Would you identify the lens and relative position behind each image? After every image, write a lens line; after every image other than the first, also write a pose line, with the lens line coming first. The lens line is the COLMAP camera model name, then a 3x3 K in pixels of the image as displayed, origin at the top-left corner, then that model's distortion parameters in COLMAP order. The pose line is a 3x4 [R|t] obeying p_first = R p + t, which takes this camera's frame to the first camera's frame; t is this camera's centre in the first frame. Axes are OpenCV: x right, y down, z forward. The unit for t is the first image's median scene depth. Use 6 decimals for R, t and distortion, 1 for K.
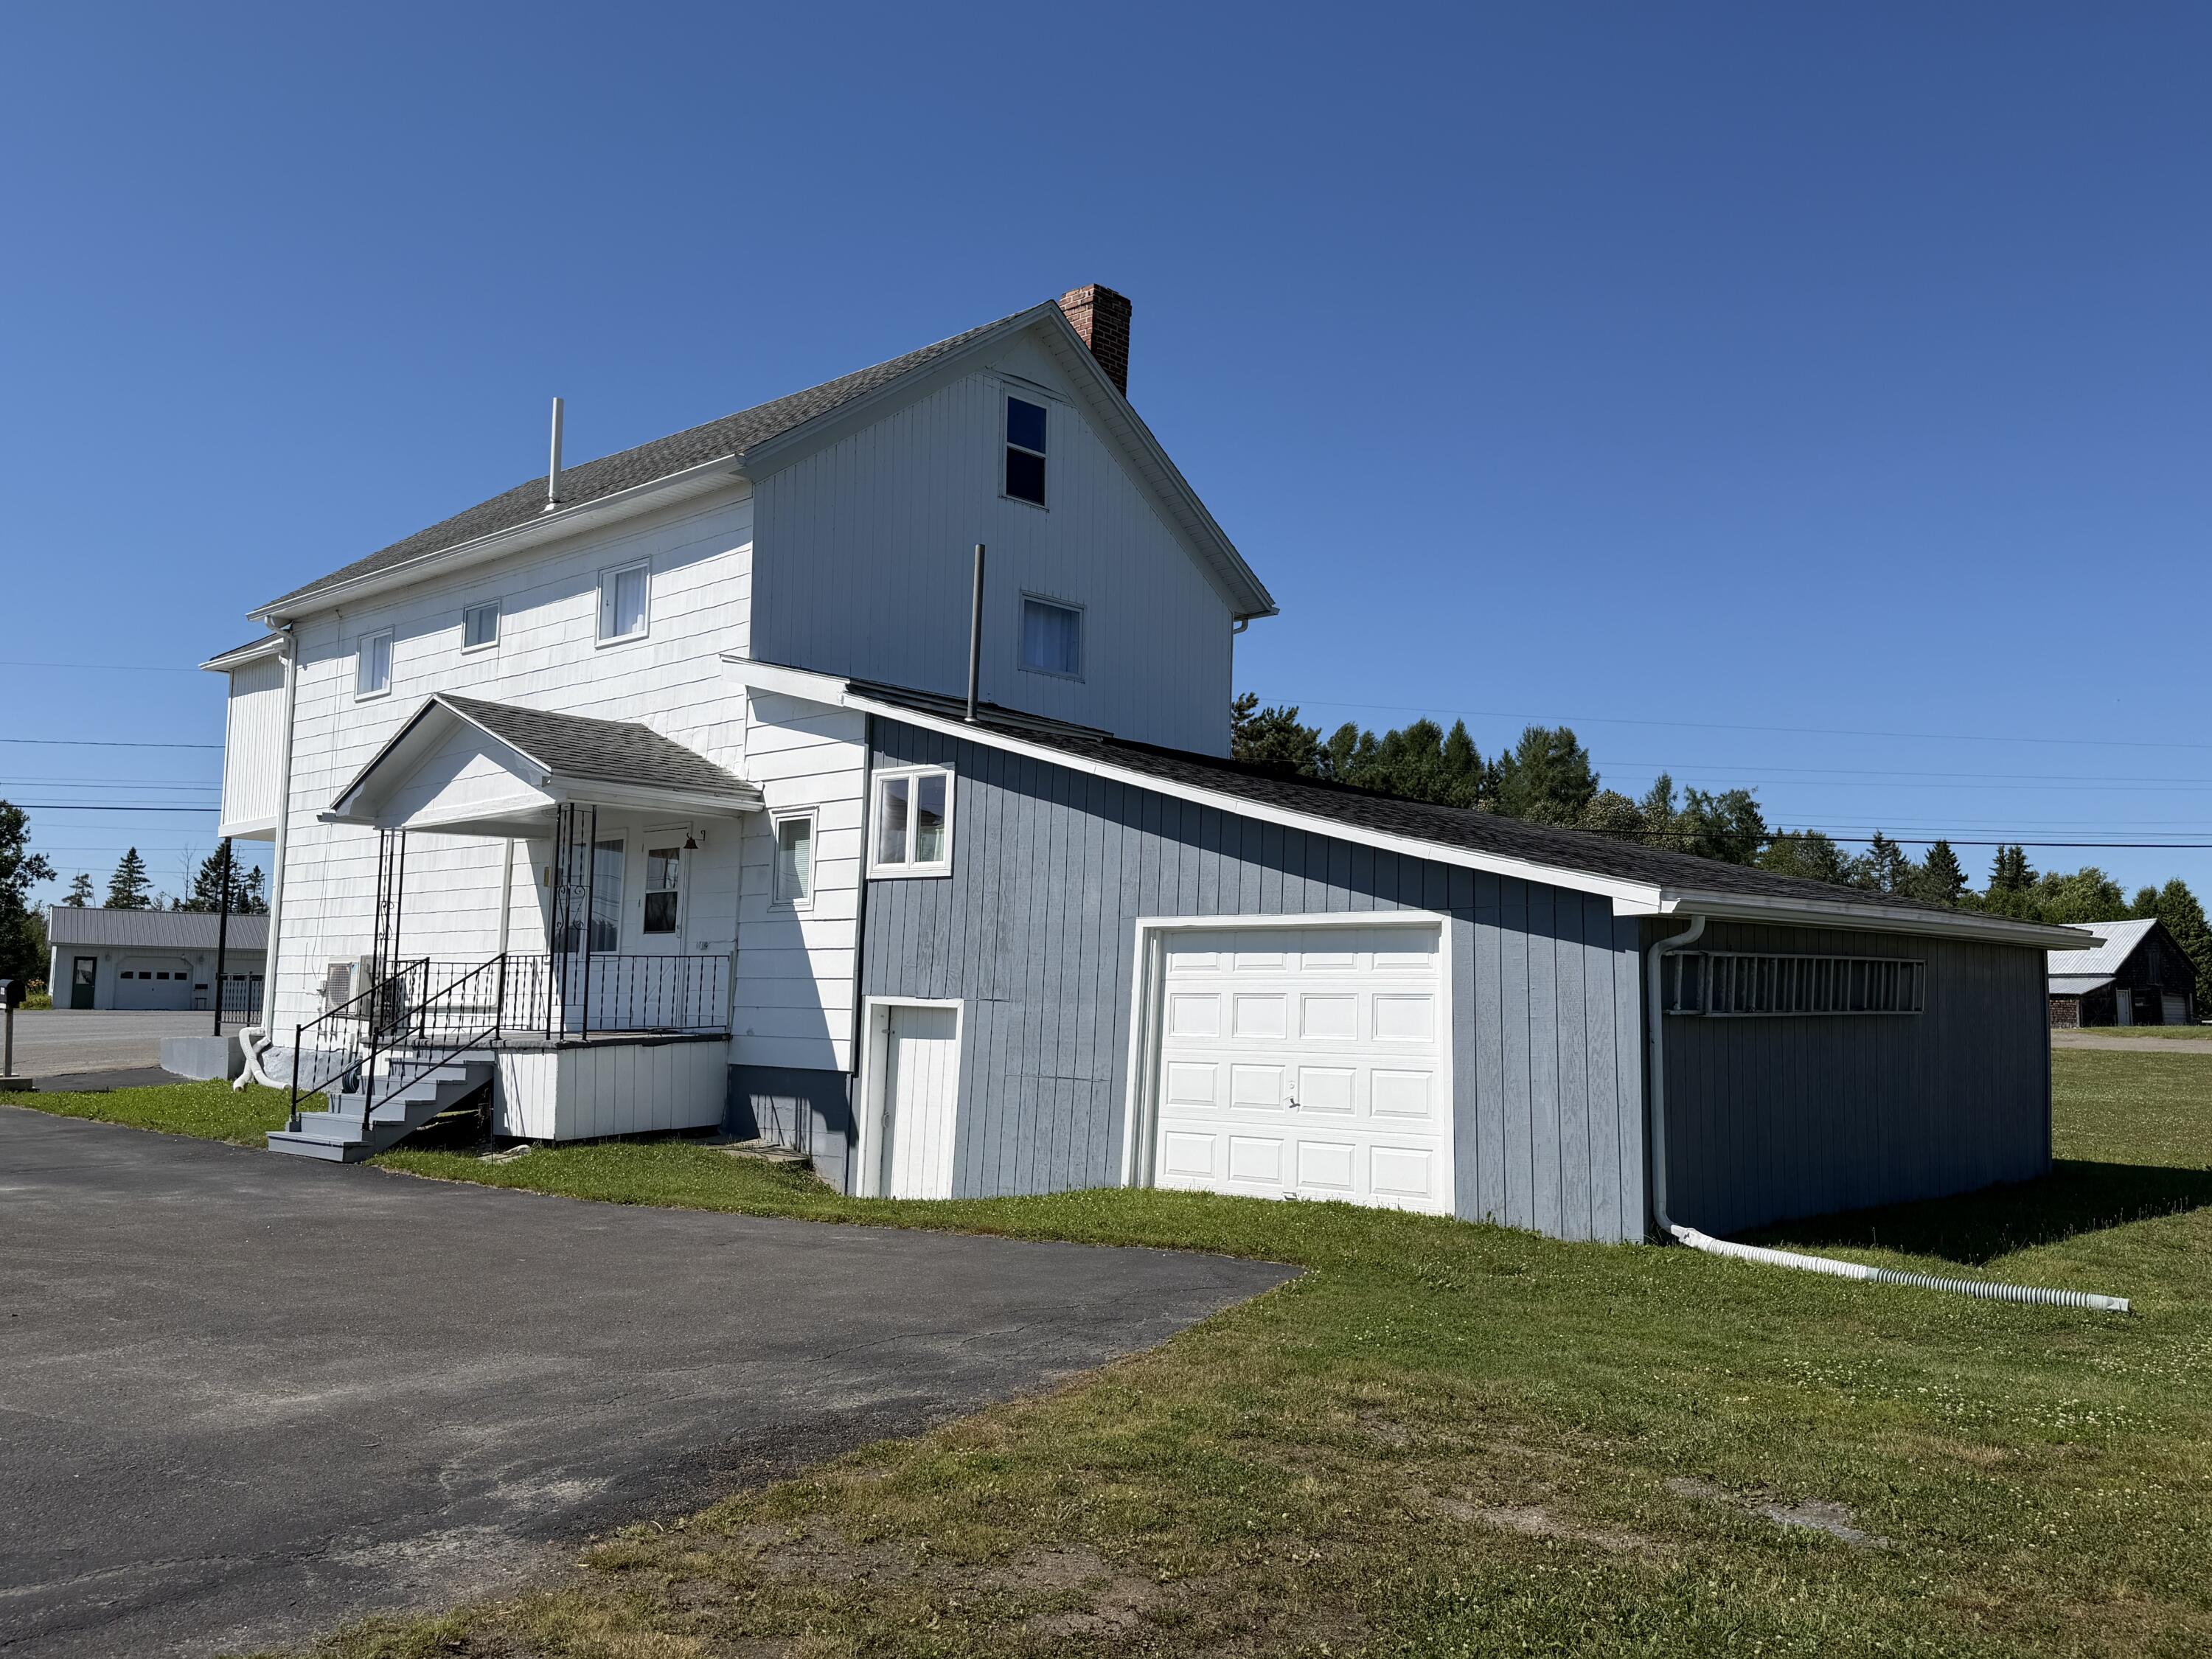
lens RADIAL K [[1875.2, 0, 1106.0], [0, 1875.2, 829.5], [0, 0, 1]] dist [0.058622, -0.003202]
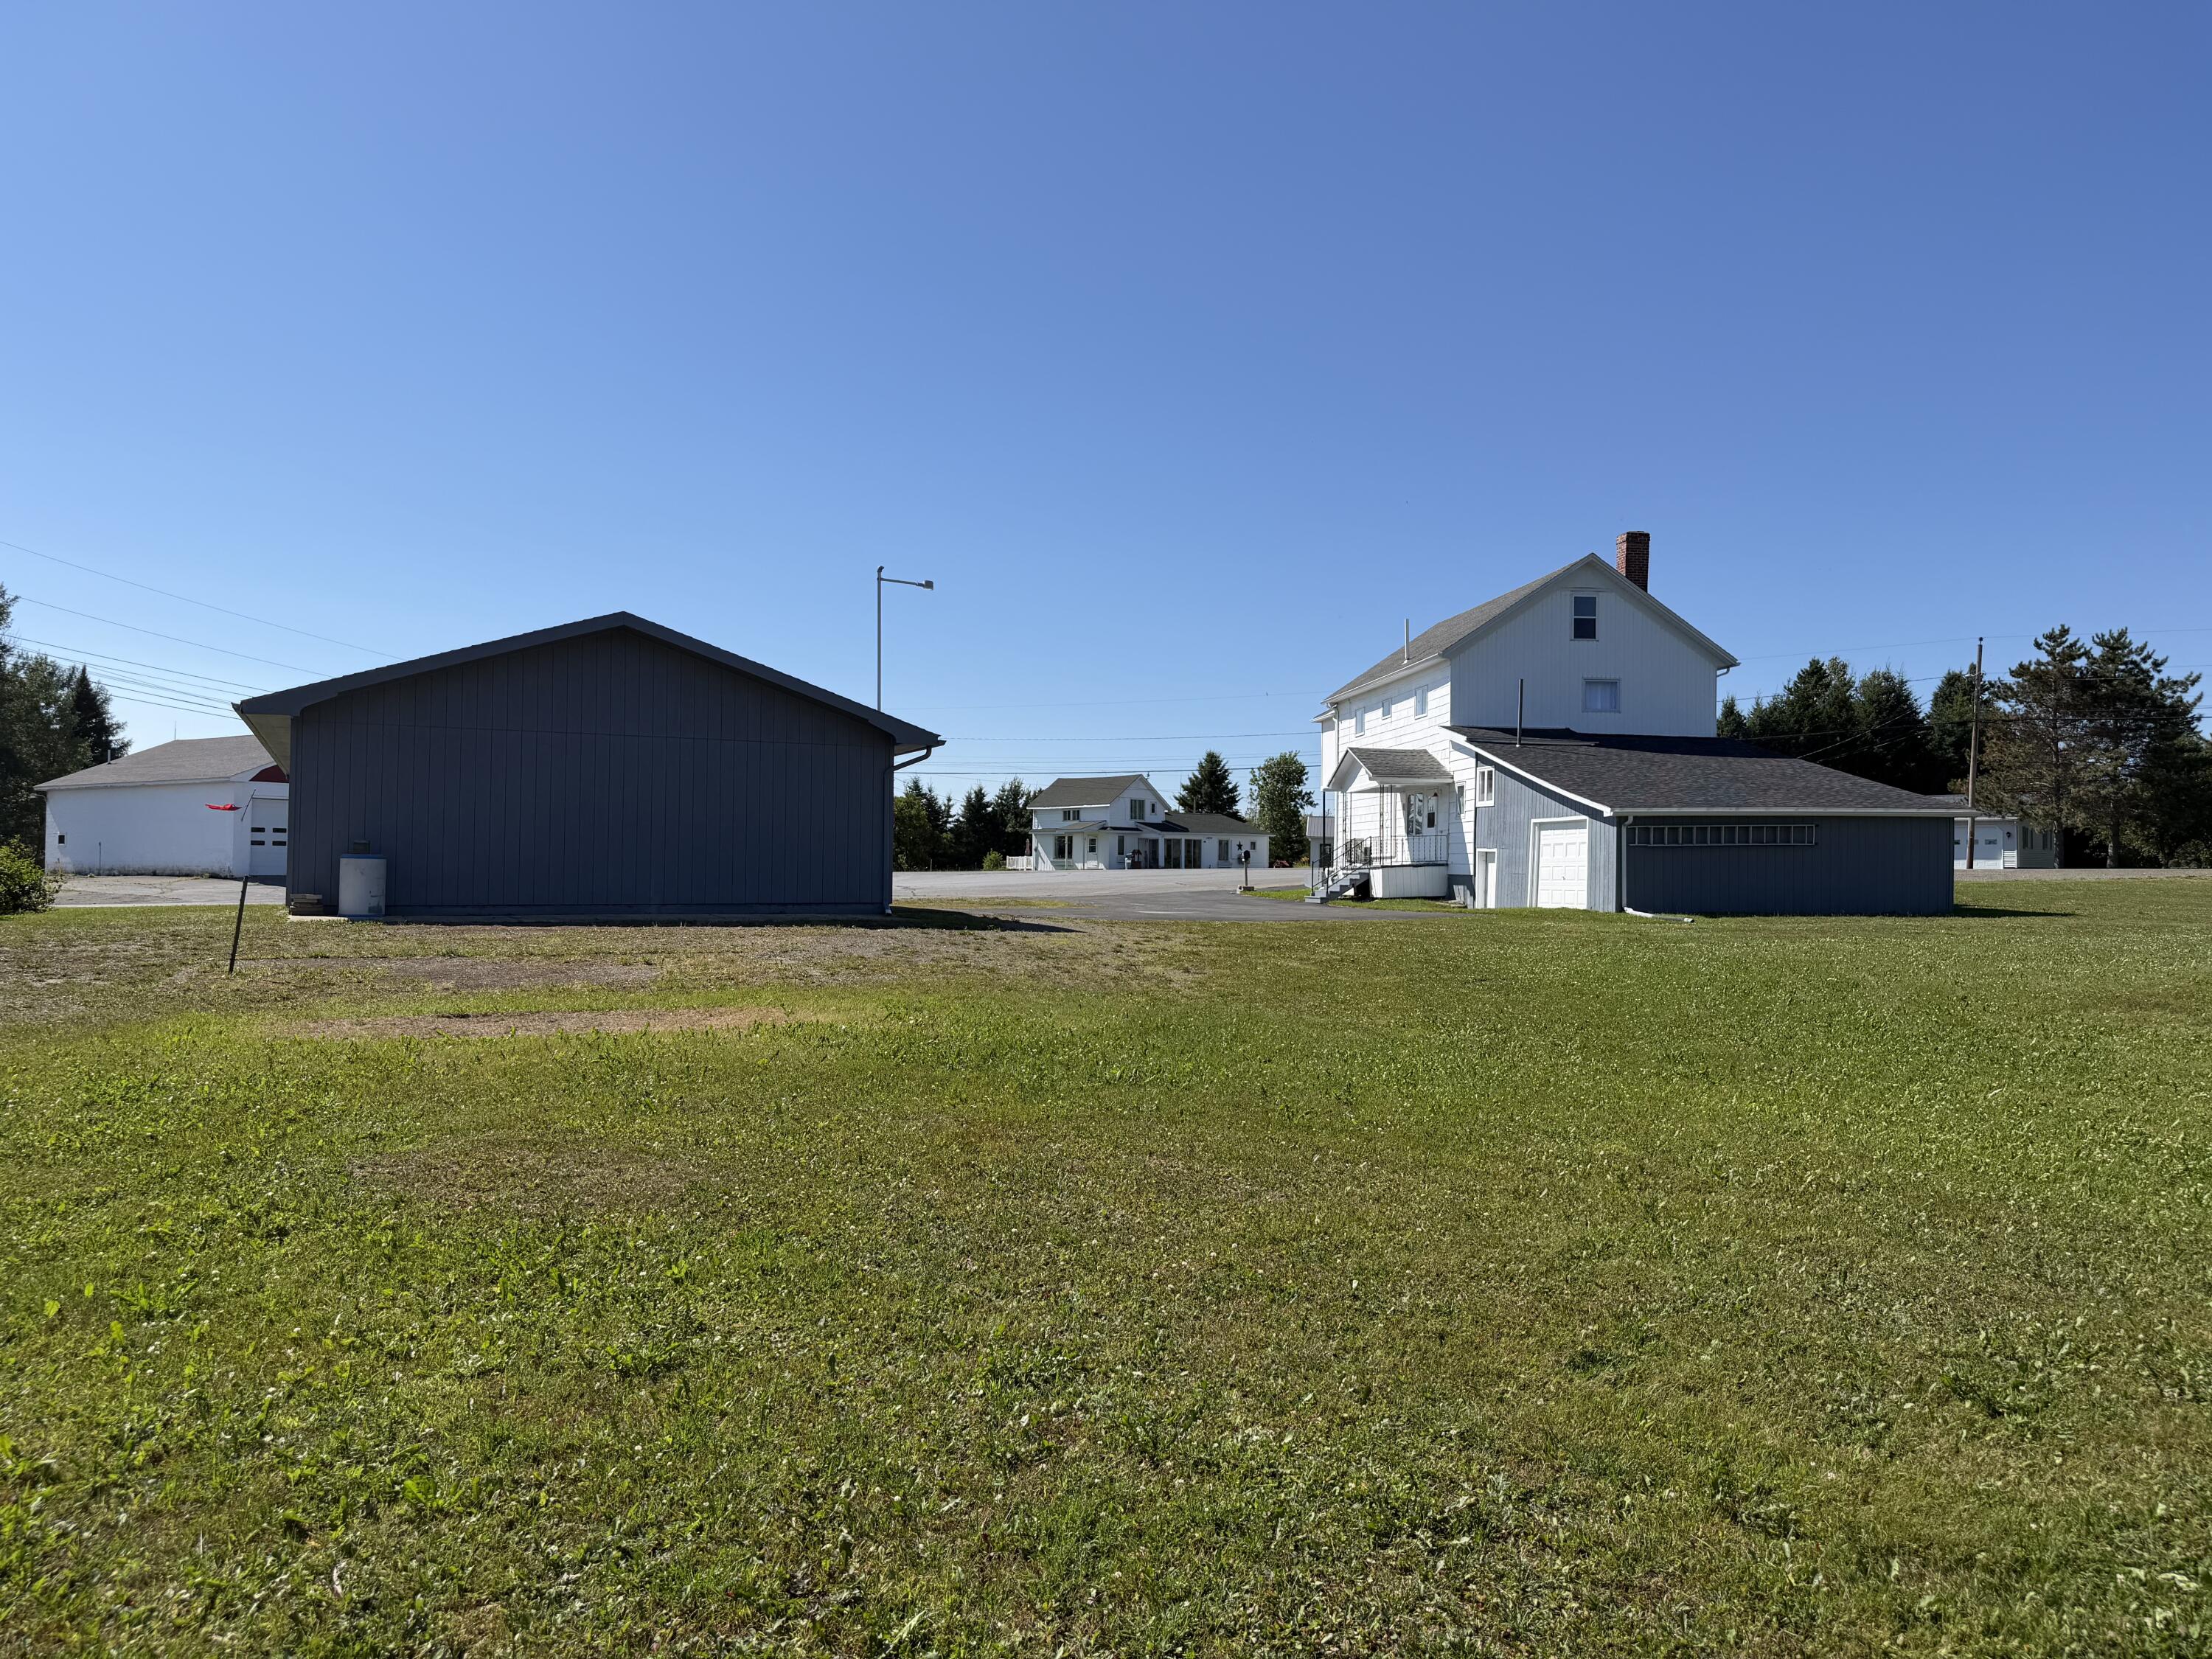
lens RADIAL K [[1547.7, 0, 1106.0], [0, 1547.7, 829.5], [0, 0, 1]] dist [0.000238, 0.000044]
pose [[0.784098, -0.031982, -0.619813, 0.809502], [0.069408, 0.996925, 0.036364, -0.058177], [0.616744, -0.071533, 0.783907, -1.080614]]
